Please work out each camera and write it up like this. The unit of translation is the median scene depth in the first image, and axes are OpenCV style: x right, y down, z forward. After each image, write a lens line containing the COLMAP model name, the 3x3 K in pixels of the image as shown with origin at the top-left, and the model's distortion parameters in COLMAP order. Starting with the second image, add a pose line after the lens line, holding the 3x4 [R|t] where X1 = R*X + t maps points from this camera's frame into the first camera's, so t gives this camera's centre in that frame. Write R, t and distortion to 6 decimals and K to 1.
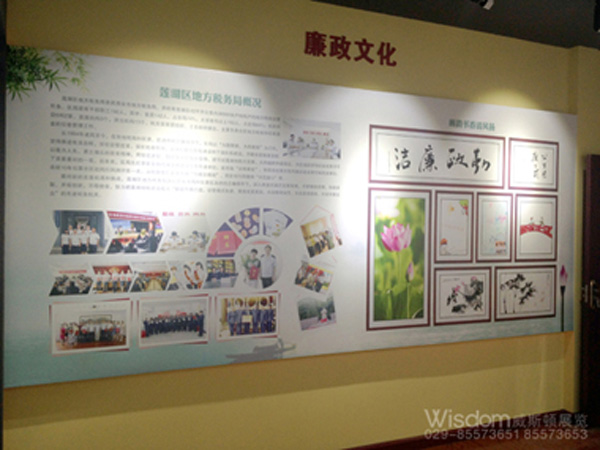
lens RADIAL K [[564.4, 0, 300.0], [0, 564.4, 225.0], [0, 0, 1]] dist [0.136446, -0.270281]
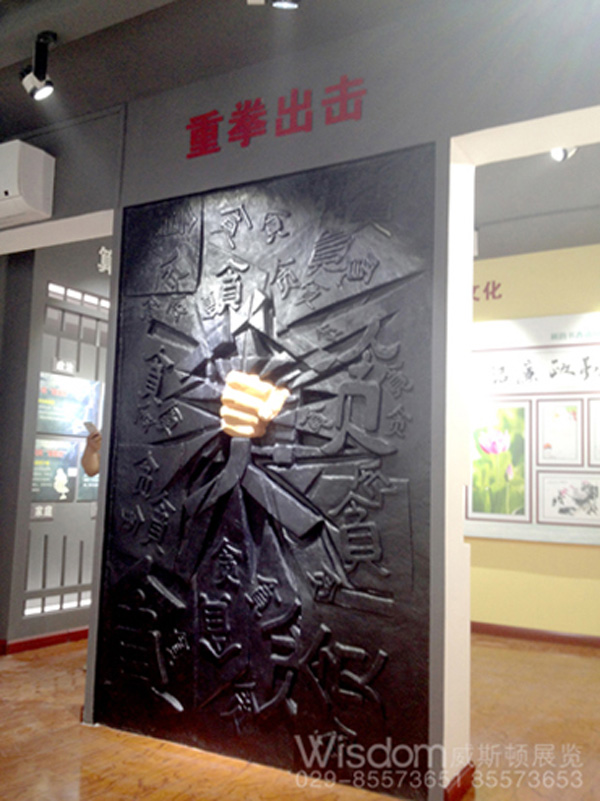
lens RADIAL K [[753.5, 0, 300.0], [0, 753.5, 400.5], [0, 0, 1]] dist [0.136446, -0.270281]
pose [[0.566279, -0.085068, -0.819812, 1.516797], [-0.028687, 0.992023, -0.122752, 0.172961], [0.823714, 0.093030, 0.559321, -0.257126]]
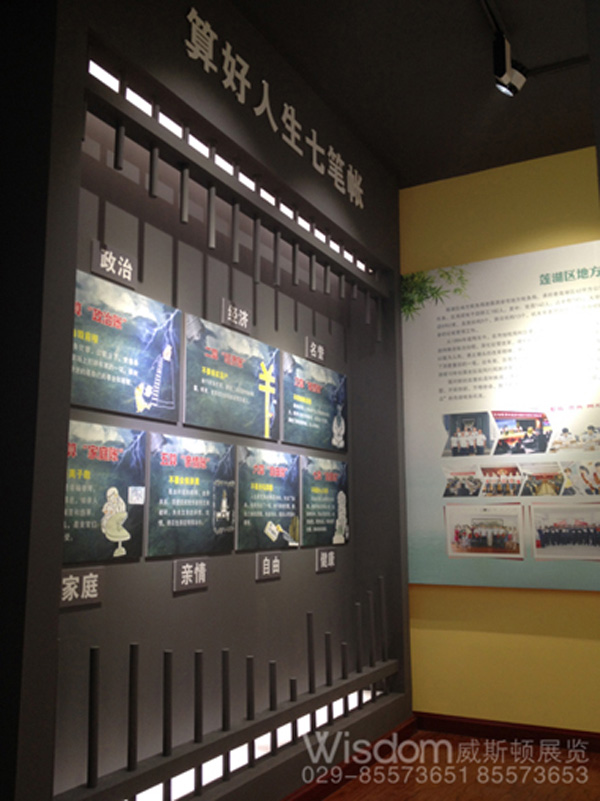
lens RADIAL K [[753.5, 0, 300.0], [0, 753.5, 400.5], [0, 0, 1]] dist [0.136446, -0.270281]
pose [[0.597876, -0.139334, -0.789386, 0.484855], [0.003529, 0.985225, -0.171229, 0.175485], [0.801580, 0.099588, 0.589535, -0.028591]]
